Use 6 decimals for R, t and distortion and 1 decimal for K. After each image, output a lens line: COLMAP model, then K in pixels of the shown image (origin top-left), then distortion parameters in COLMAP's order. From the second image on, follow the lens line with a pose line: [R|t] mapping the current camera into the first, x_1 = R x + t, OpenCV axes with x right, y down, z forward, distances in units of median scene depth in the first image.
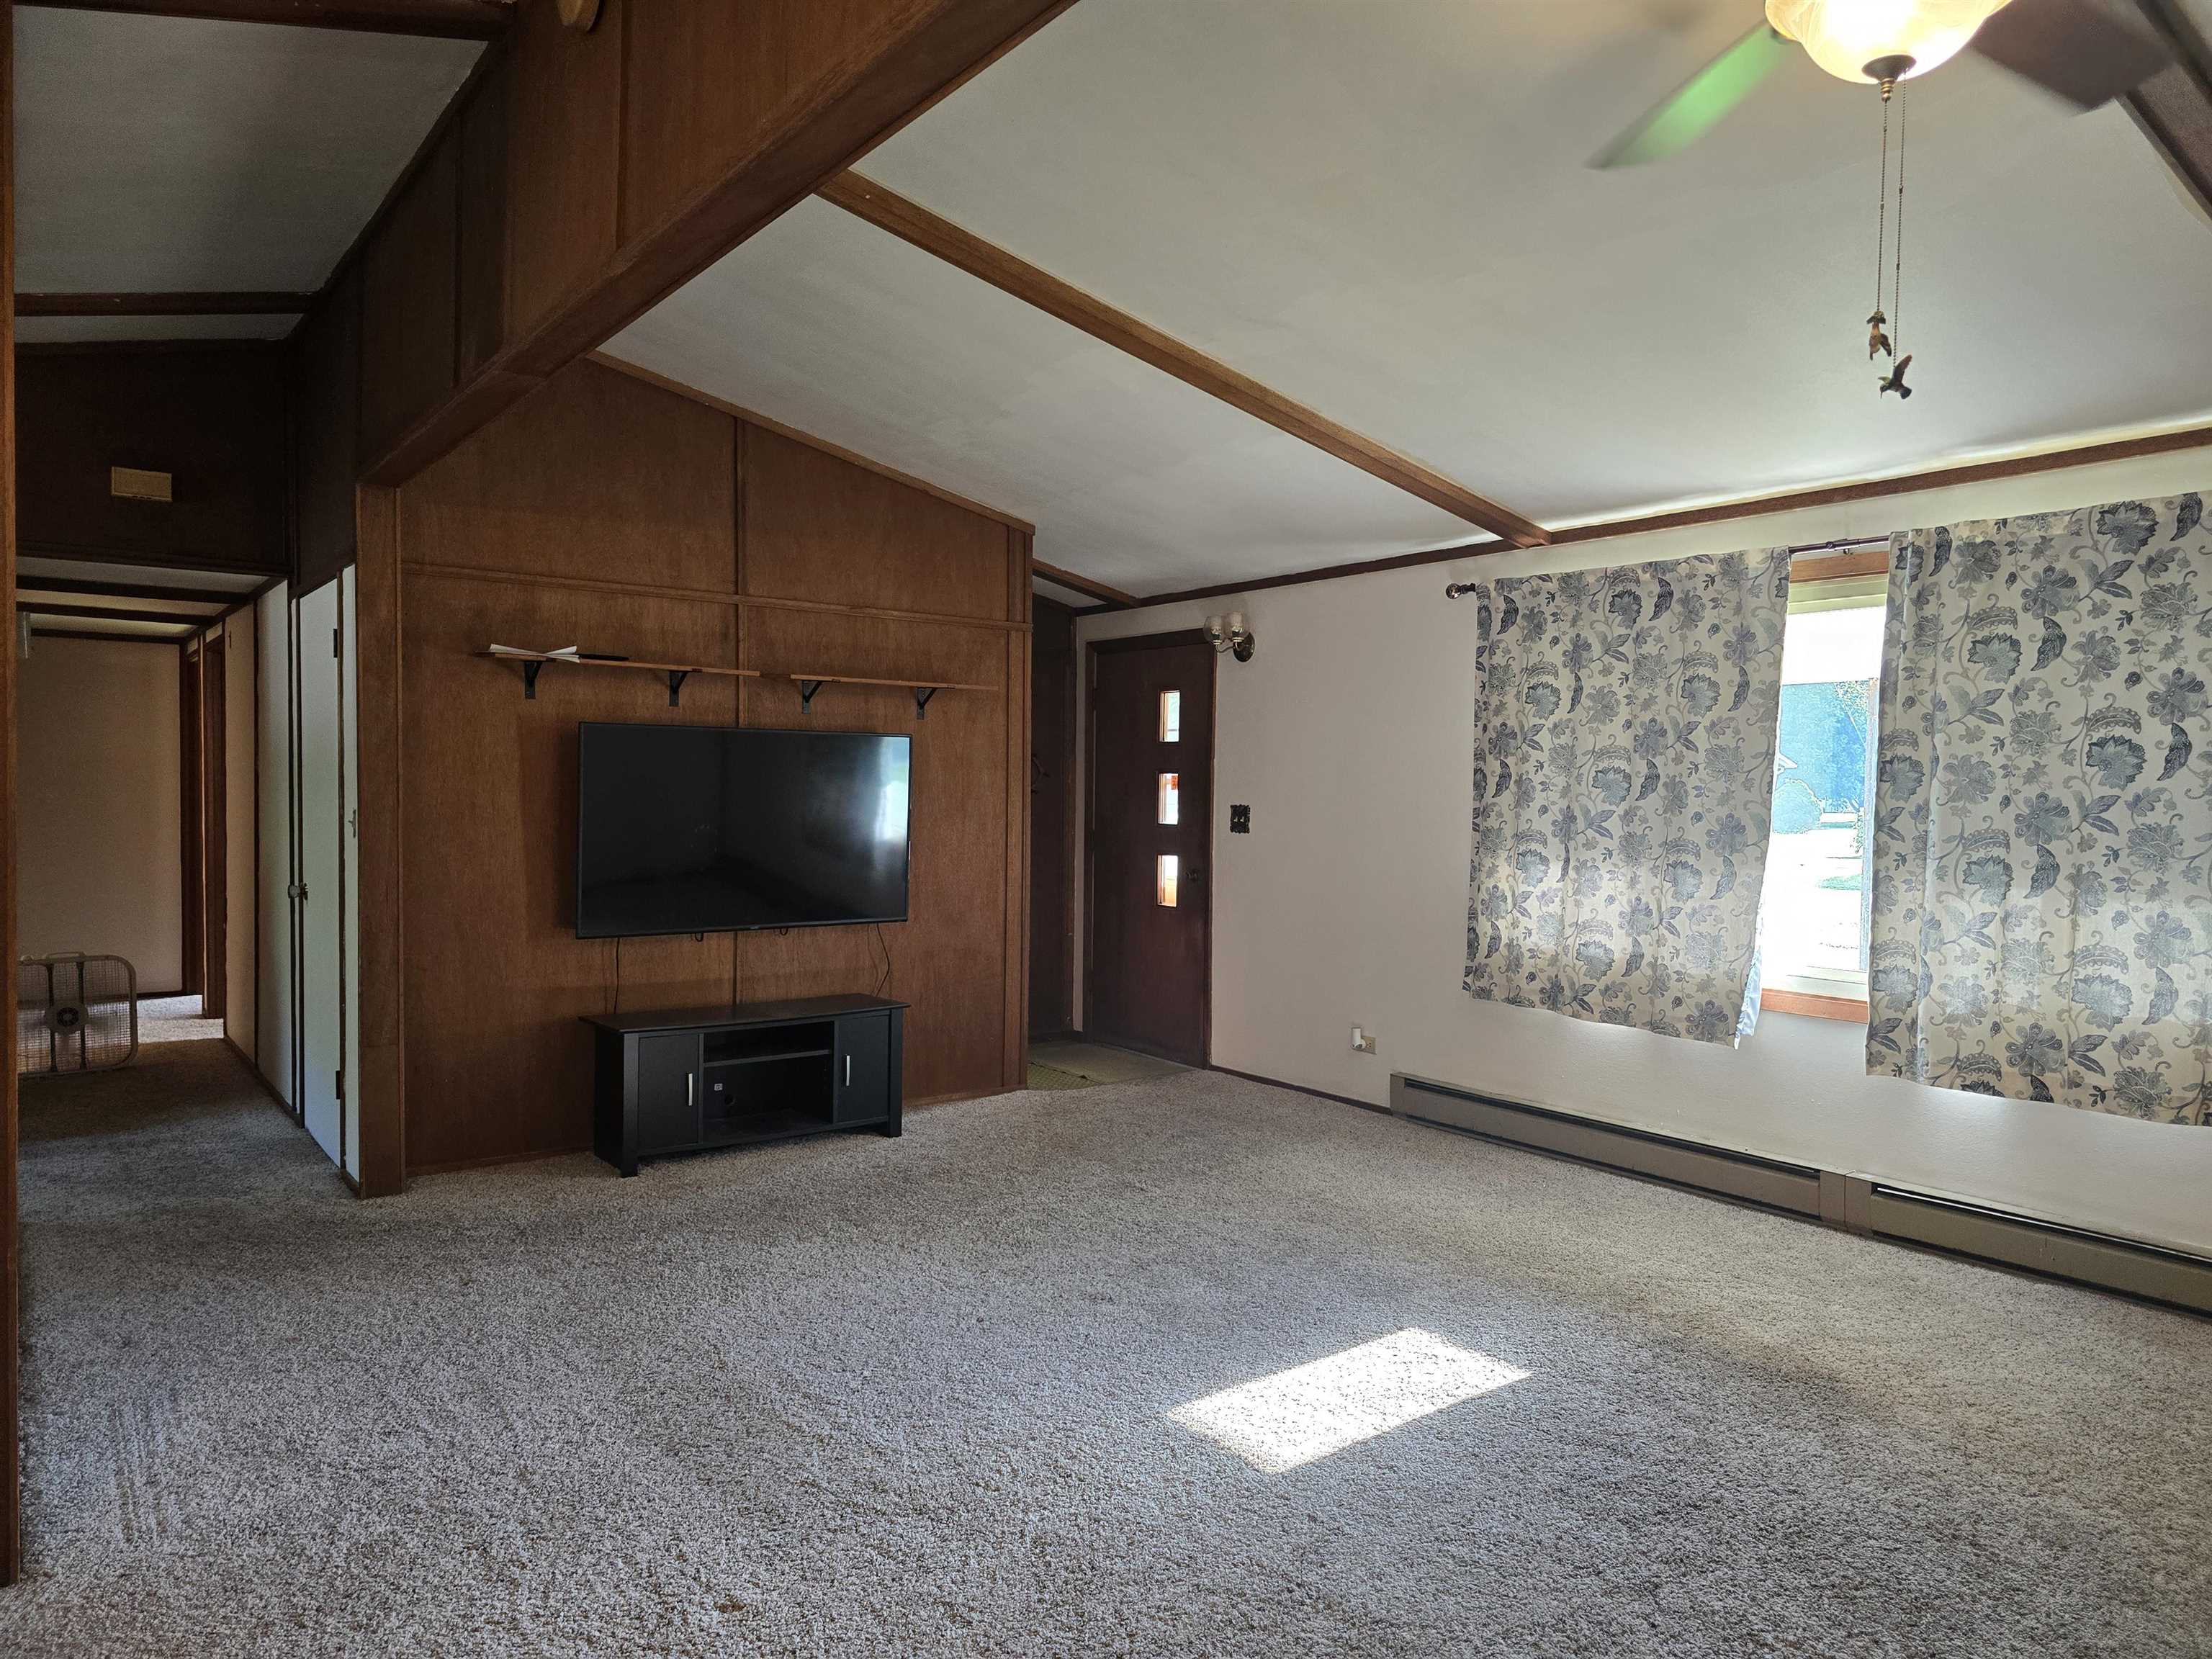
lens RADIAL K [[1480.4, 0, 1109.6], [0, 1480.4, 825.5], [0, 0, 1]] dist [0.058391, -0.050302]
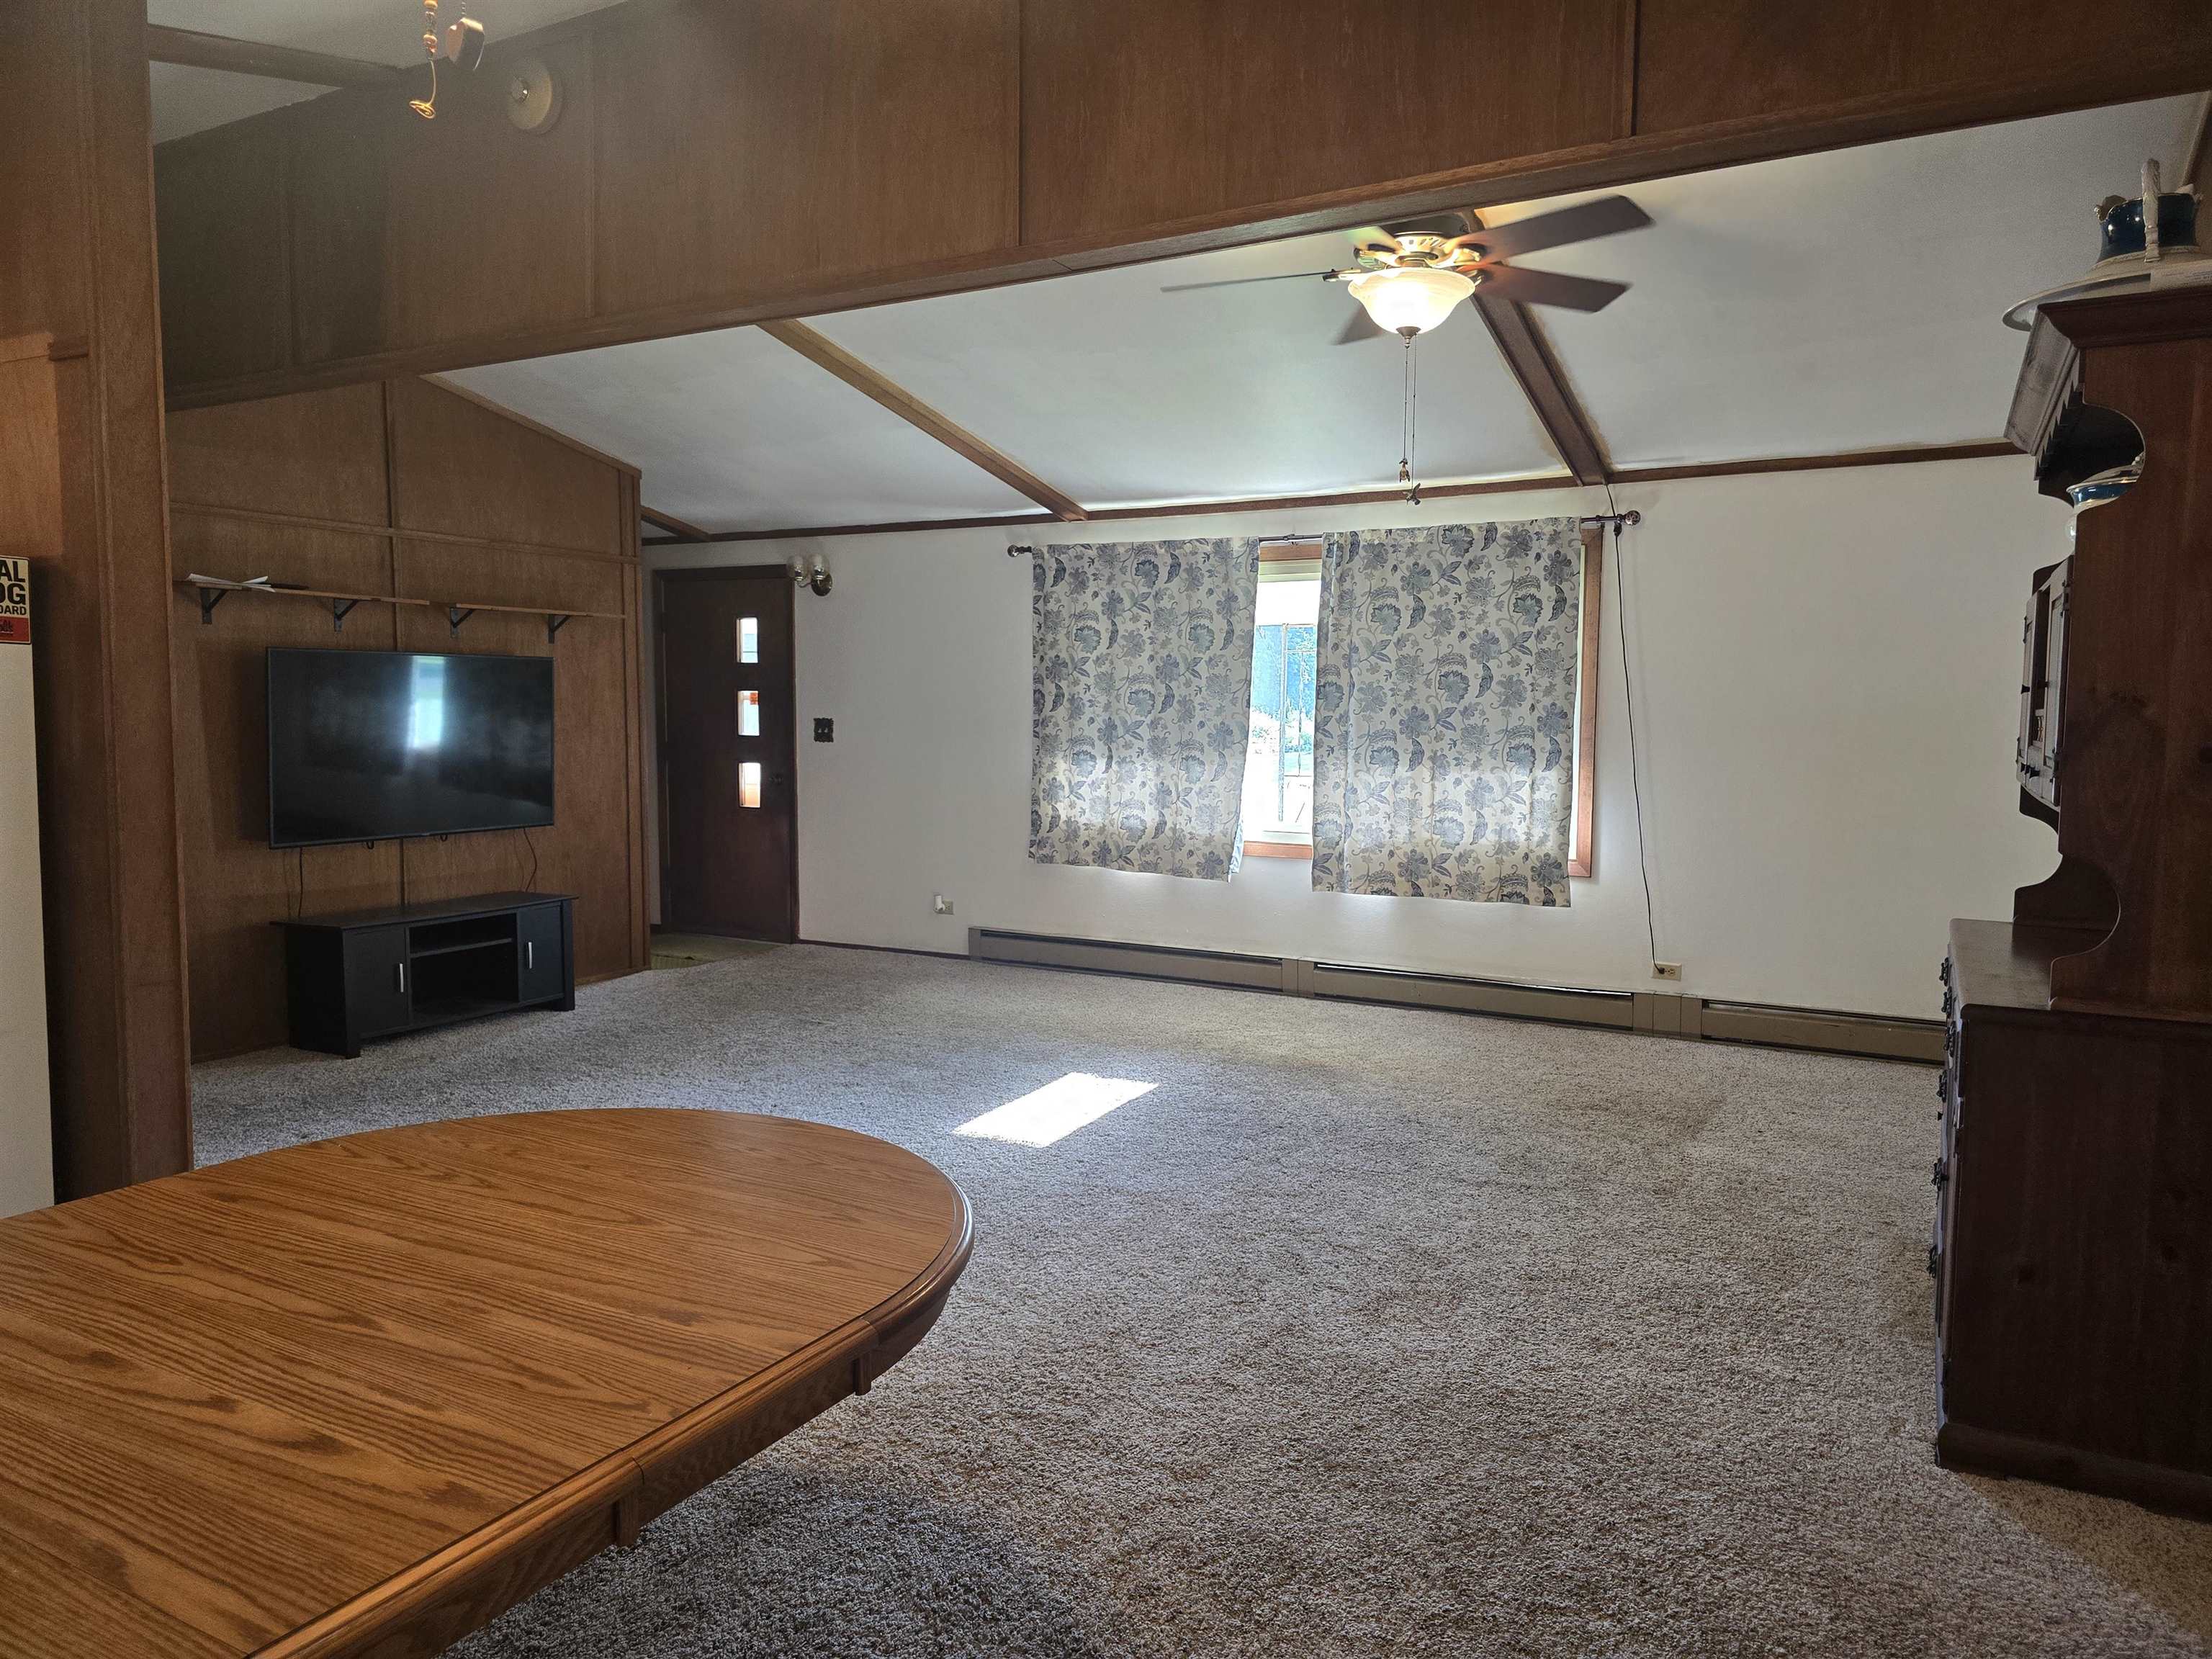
lens RADIAL K [[1477.1, 0, 1109.1], [0, 1477.1, 819.7], [0, 0, 1]] dist [0.104504, -0.110043]
pose [[0.911425, -0.039414, 0.409573, -0.267629], [0.016452, 0.998096, 0.059438, -0.000035], [-0.411136, -0.047435, 0.910339, -0.254638]]
